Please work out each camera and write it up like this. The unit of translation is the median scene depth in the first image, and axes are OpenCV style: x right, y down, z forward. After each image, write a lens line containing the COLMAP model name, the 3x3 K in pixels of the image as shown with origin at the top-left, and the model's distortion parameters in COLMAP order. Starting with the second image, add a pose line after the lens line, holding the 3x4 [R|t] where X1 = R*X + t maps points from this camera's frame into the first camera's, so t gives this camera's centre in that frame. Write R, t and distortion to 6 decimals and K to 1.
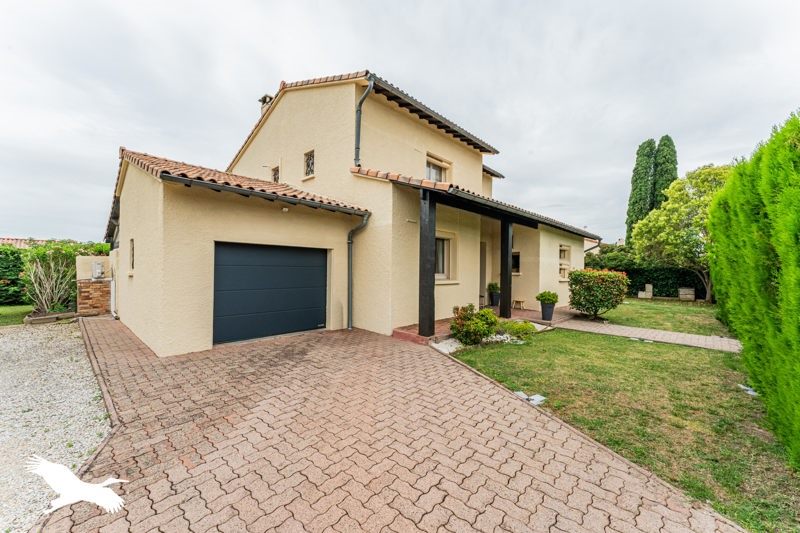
lens RADIAL K [[313.7, 0, 400.0], [0, 313.7, 266.5], [0, 0, 1]] dist [0.020086, -0.000242]
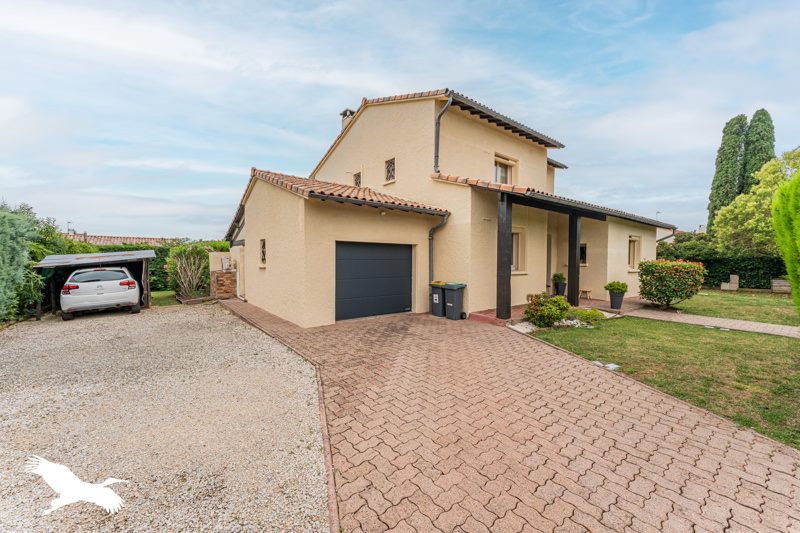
lens RADIAL K [[313.7, 0, 400.0], [0, 313.7, 266.5], [0, 0, 1]] dist [0.020086, -0.000242]
pose [[0.988721, -0.003893, -0.149719, -0.090527], [0.008175, 0.999575, 0.027994, -0.006551], [0.149546, -0.028902, 0.988332, -0.154861]]
